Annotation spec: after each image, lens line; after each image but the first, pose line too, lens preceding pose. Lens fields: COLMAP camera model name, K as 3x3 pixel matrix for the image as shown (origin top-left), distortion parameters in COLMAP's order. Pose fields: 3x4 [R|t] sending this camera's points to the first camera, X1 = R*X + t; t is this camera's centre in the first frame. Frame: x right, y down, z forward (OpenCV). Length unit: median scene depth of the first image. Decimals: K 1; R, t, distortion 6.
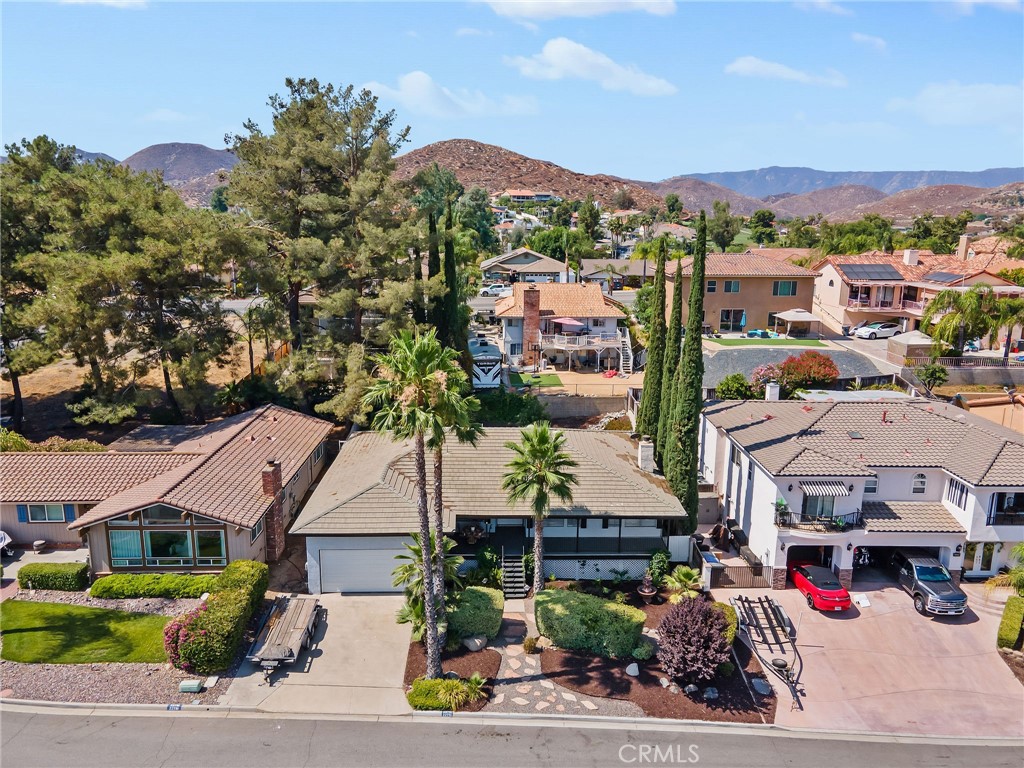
lens RADIAL K [[744.1, 0, 519.4], [0, 744.1, 388.2], [0, 0, 1]] dist [0.024637, 0.035447]
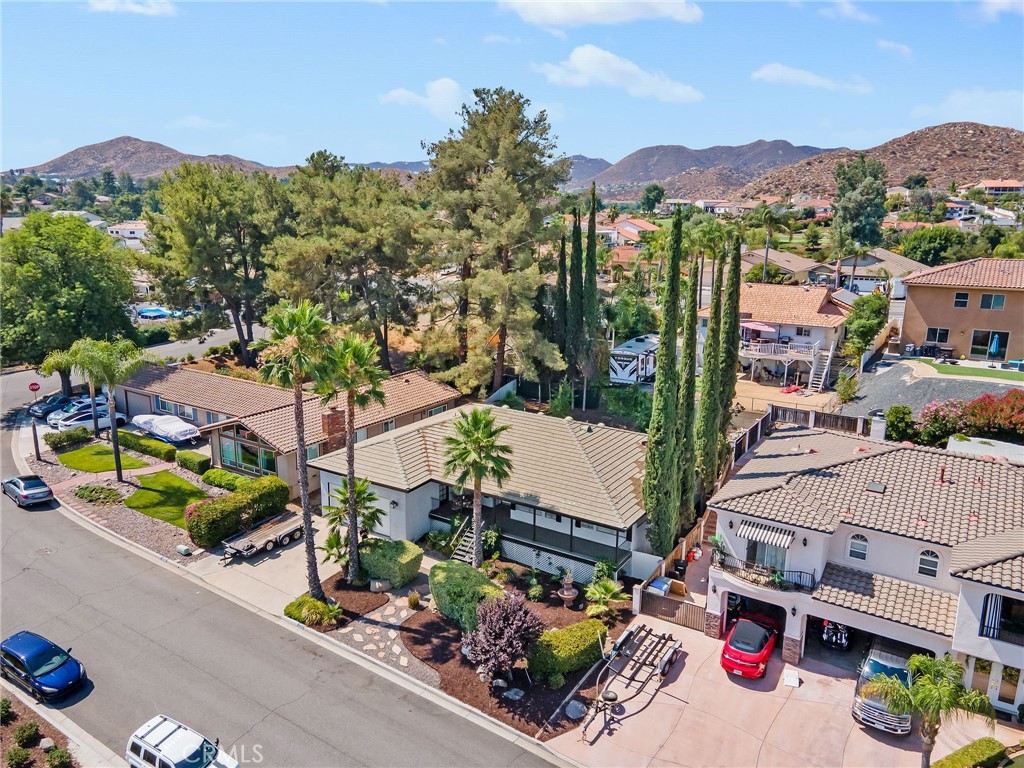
lens RADIAL K [[744.1, 0, 519.4], [0, 744.1, 388.2], [0, 0, 1]] dist [0.024637, 0.035447]
pose [[0.832536, 0.134813, -0.537317, 0.600735], [-0.132641, 0.990234, 0.042931, -0.028098], [0.537857, 0.035529, 0.842287, 0.131795]]
